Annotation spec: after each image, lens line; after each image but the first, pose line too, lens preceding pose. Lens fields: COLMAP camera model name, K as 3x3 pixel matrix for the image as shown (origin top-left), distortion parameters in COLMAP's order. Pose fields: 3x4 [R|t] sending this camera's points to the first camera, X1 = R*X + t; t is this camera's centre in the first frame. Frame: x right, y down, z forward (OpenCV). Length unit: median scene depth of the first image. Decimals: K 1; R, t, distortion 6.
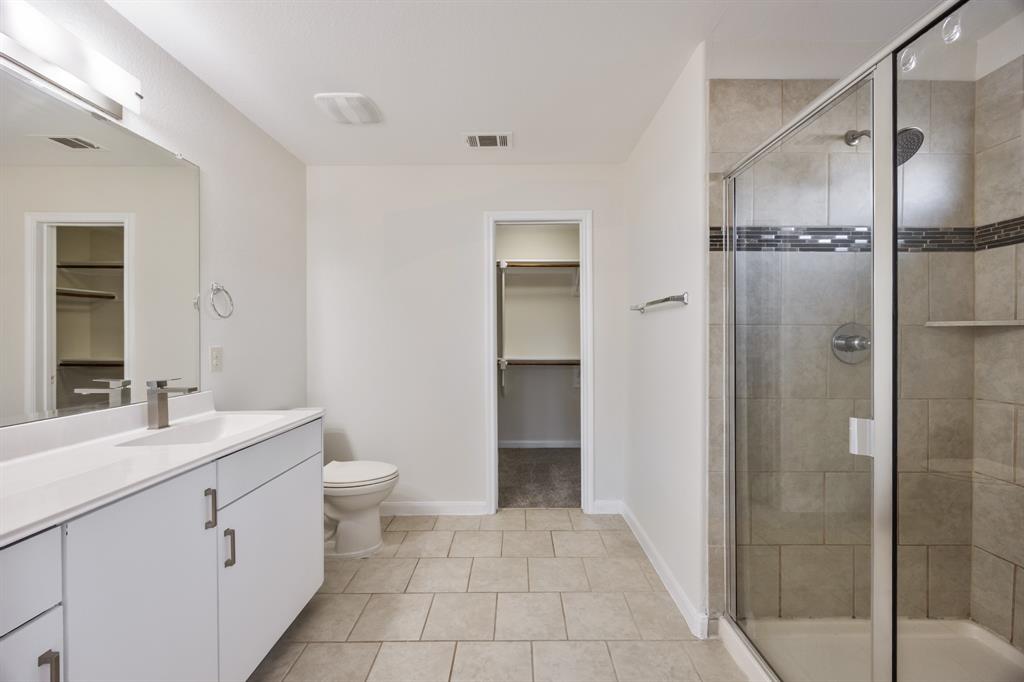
lens RADIAL K [[395.7, 0, 502.1], [0, 395.7, 338.9], [0, 0, 1]] dist [-0.000419, 0.000204]
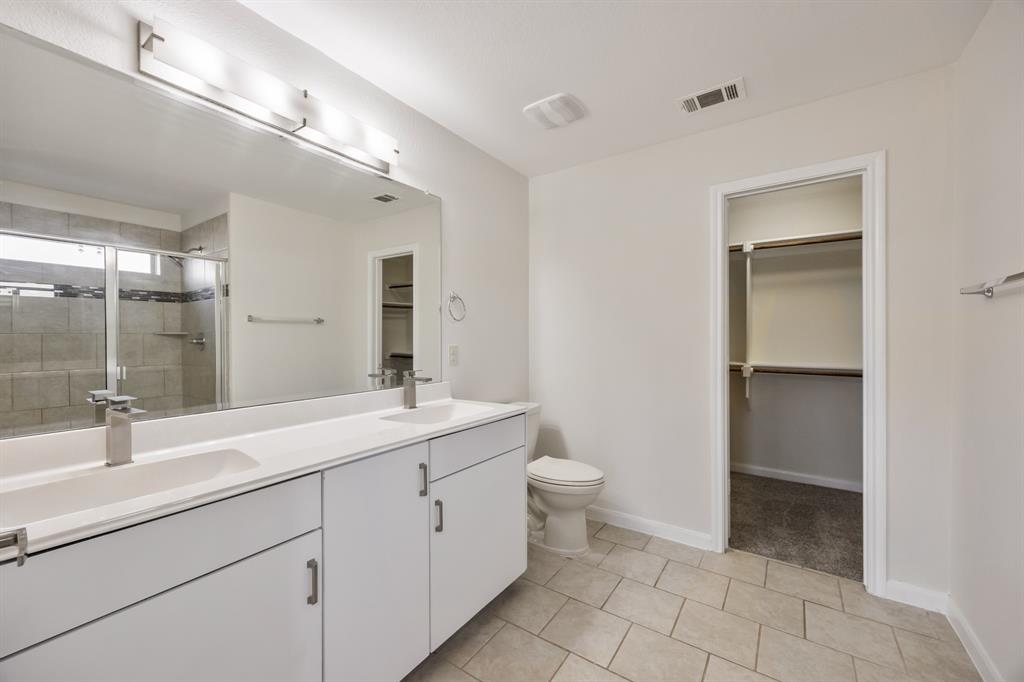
lens RADIAL K [[395.7, 0, 517.7], [0, 395.7, 339.8], [0, 0, 1]] dist [-0.000419, 0.000204]
pose [[0.827948, 0.005805, -0.560774, 0.097622], [-0.004051, 0.999982, 0.004371, -0.001573], [0.560790, -0.001348, 0.827957, 0.095686]]
